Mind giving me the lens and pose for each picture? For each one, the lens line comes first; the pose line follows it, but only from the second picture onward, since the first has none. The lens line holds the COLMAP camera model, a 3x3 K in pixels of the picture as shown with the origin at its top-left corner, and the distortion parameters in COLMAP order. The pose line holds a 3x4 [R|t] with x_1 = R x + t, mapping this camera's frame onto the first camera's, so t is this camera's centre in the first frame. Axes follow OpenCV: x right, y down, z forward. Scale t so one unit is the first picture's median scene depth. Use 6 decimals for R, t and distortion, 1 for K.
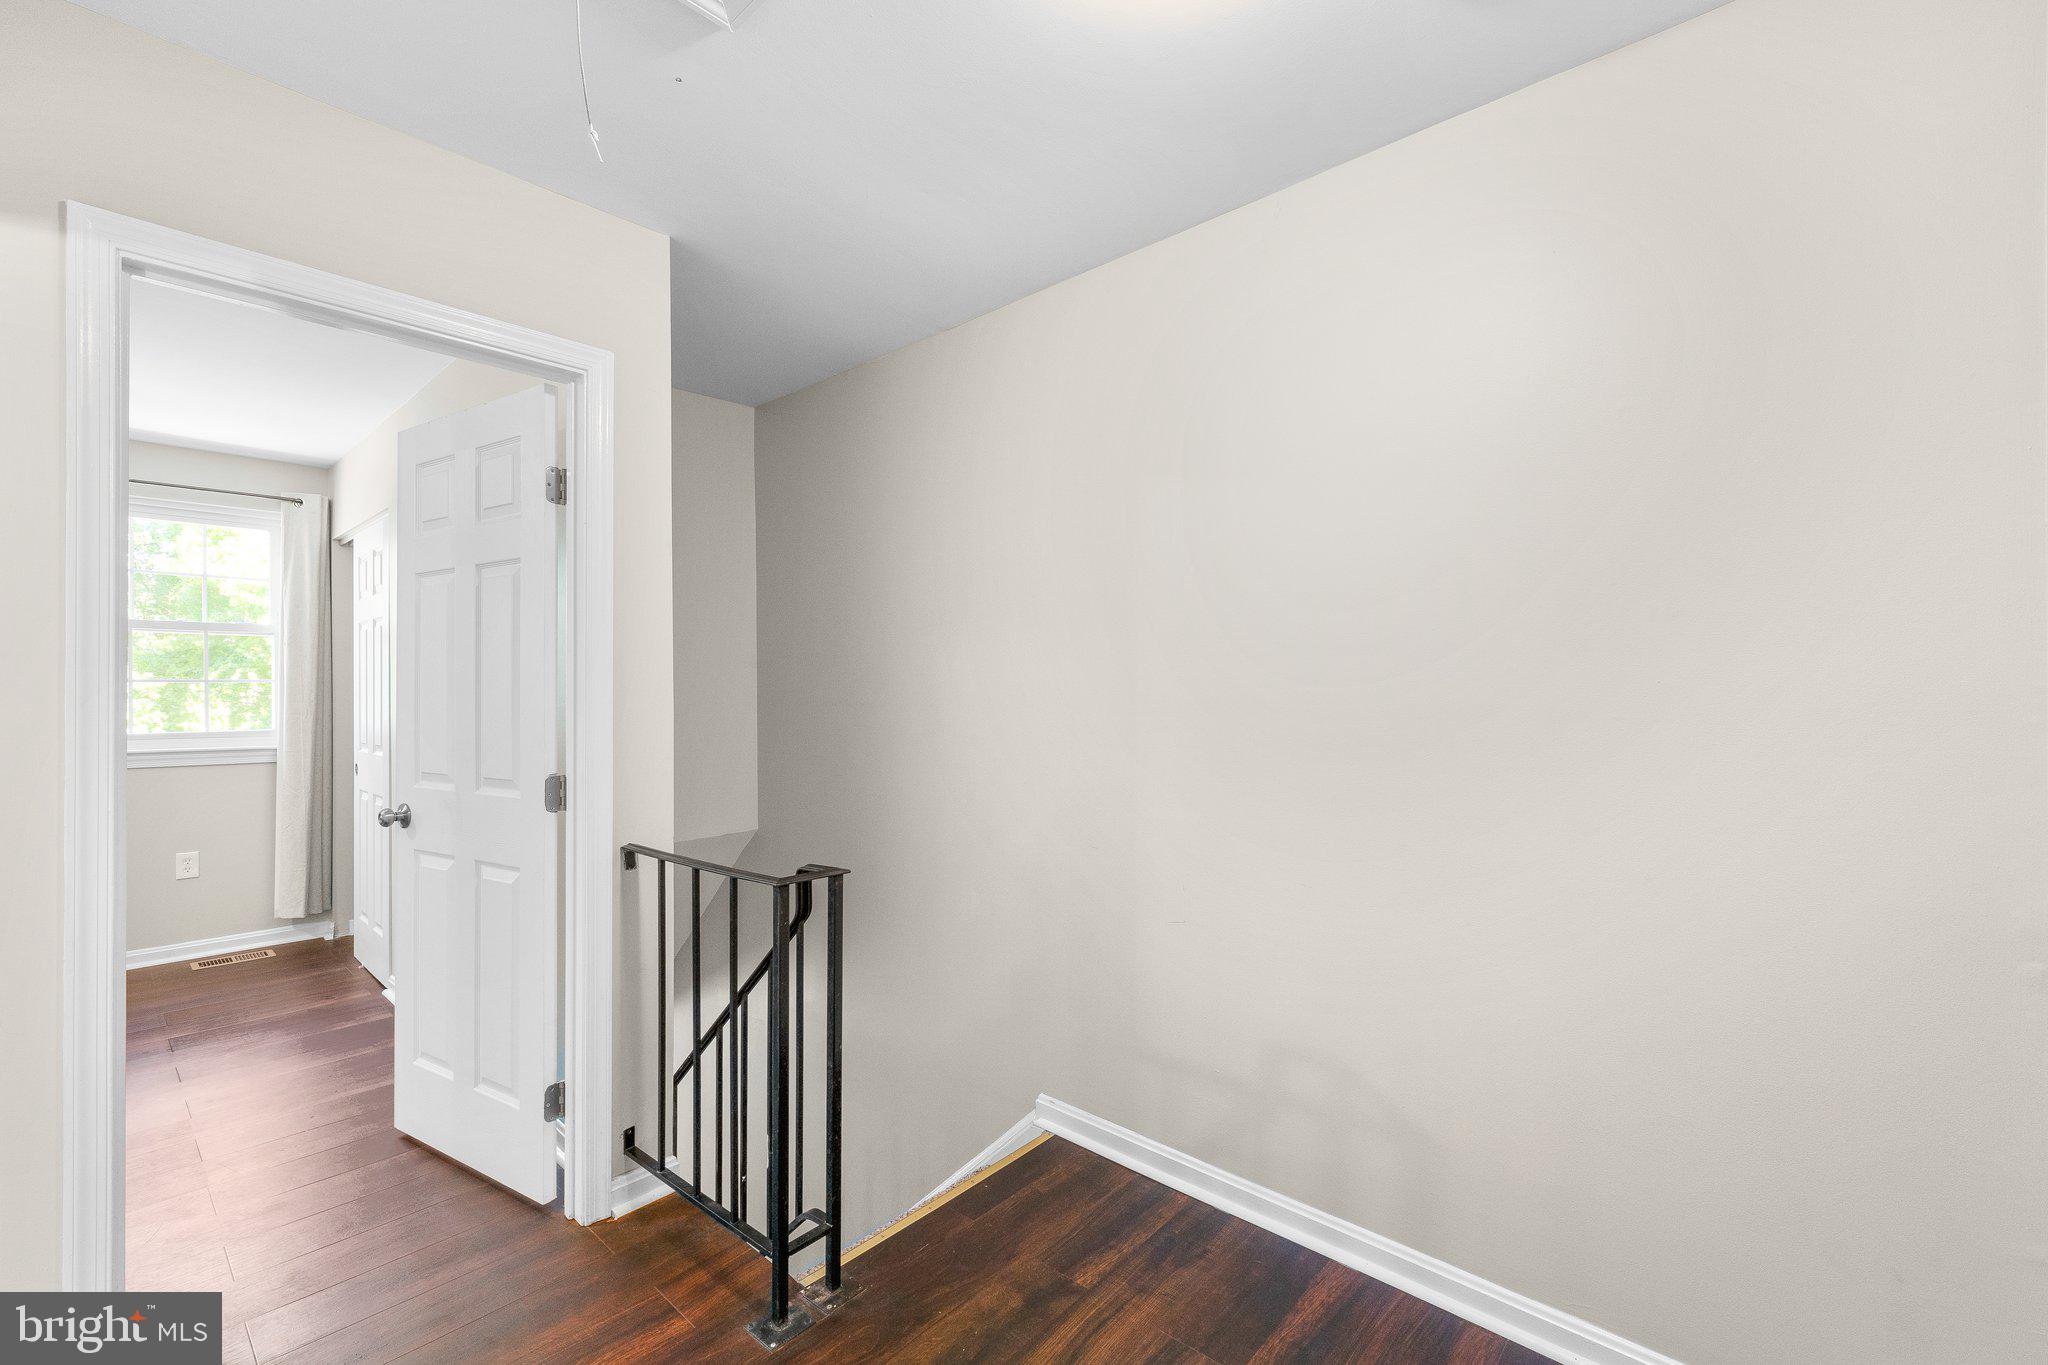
lens RADIAL K [[869.6, 0, 1007.1], [0, 869.6, 697.2], [0, 0, 1]] dist [0.003737, 0.000073]
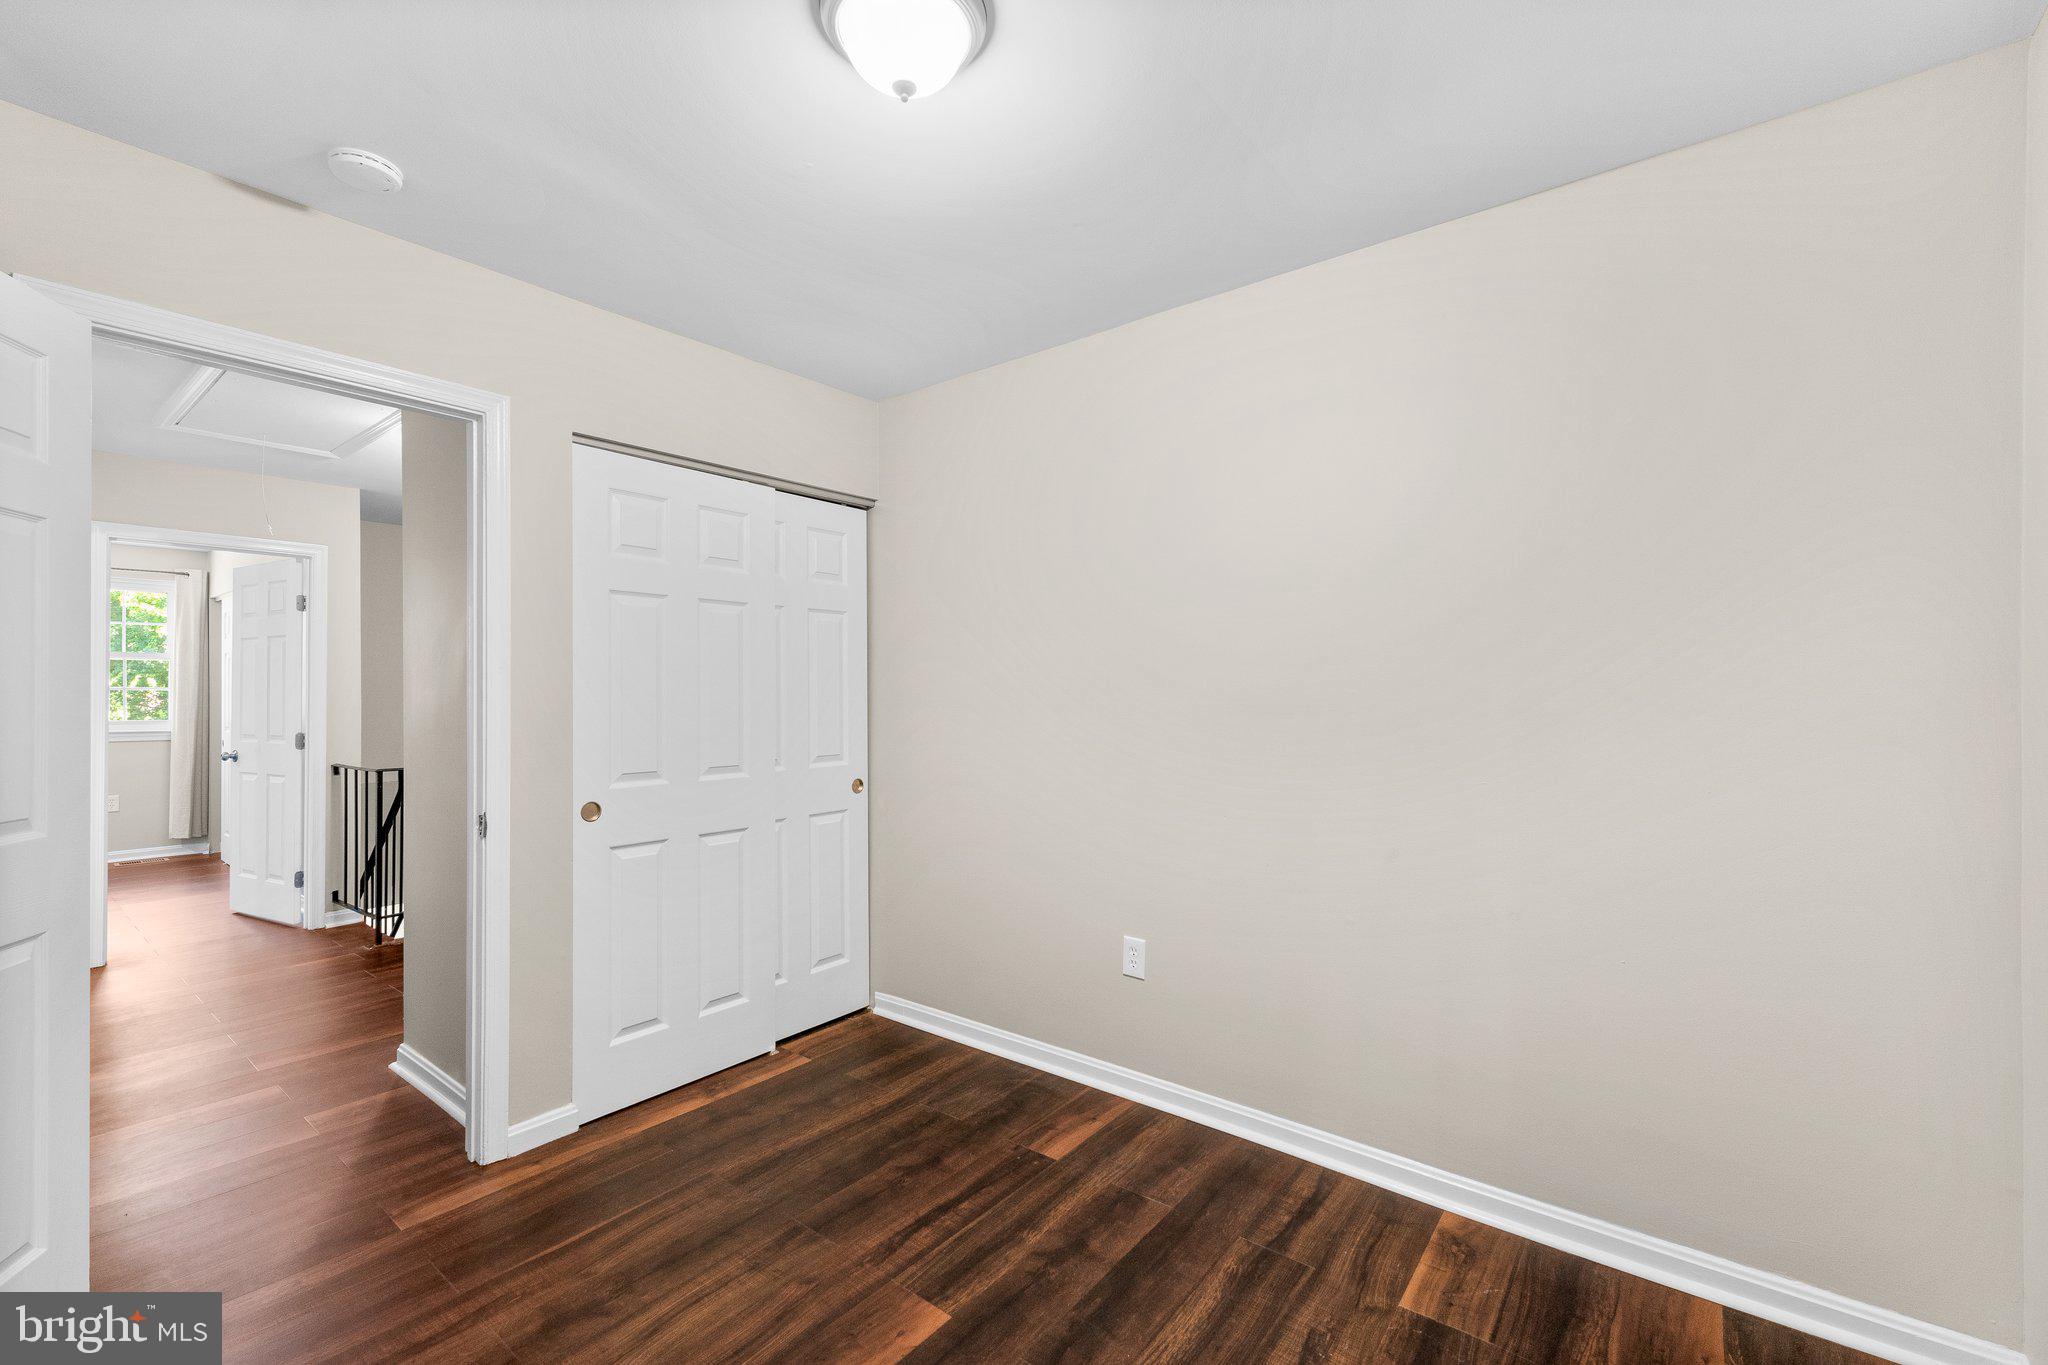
lens RADIAL K [[869.6, 0, 1007.1], [0, 869.6, 697.2], [0, 0, 1]] dist [0.003737, 0.000073]
pose [[0.998007, -0.000001, 0.063107, 0.571425], [0.000295, 0.999989, -0.004648, 0.004277], [-0.063106, 0.004657, 0.997996, -0.670120]]
